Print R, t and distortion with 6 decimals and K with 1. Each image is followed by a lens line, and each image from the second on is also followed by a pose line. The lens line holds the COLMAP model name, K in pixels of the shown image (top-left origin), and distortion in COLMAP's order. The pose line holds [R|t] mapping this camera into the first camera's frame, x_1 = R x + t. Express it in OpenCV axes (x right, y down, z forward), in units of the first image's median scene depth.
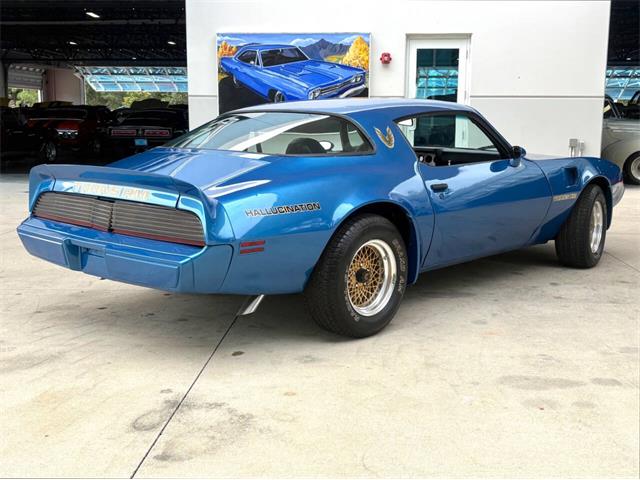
lens RADIAL K [[882.2, 0, 320.0], [0, 882.2, 240.0], [0, 0, 1]] dist [0.110098, -0.000056]
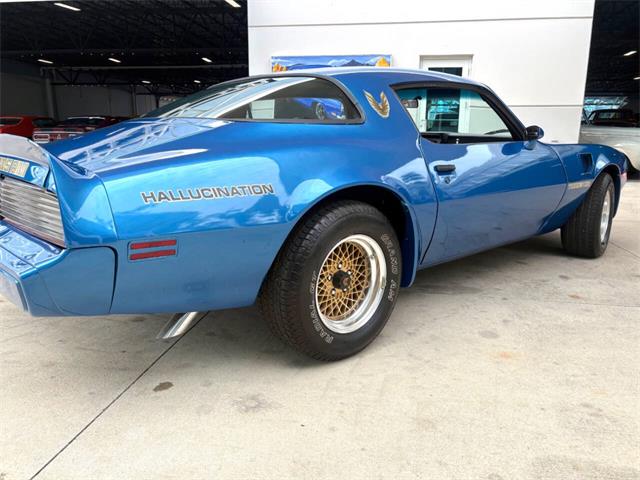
lens RADIAL K [[524.1, 0, 320.0], [0, 524.1, 240.0], [0, 0, 1]] dist [0.016338, -0.002639]
pose [[0.995500, 0.023059, -0.091908, 0.068611], [-0.018188, 0.998403, 0.053484, -0.018482], [0.092994, -0.051571, 0.994330, 0.521495]]
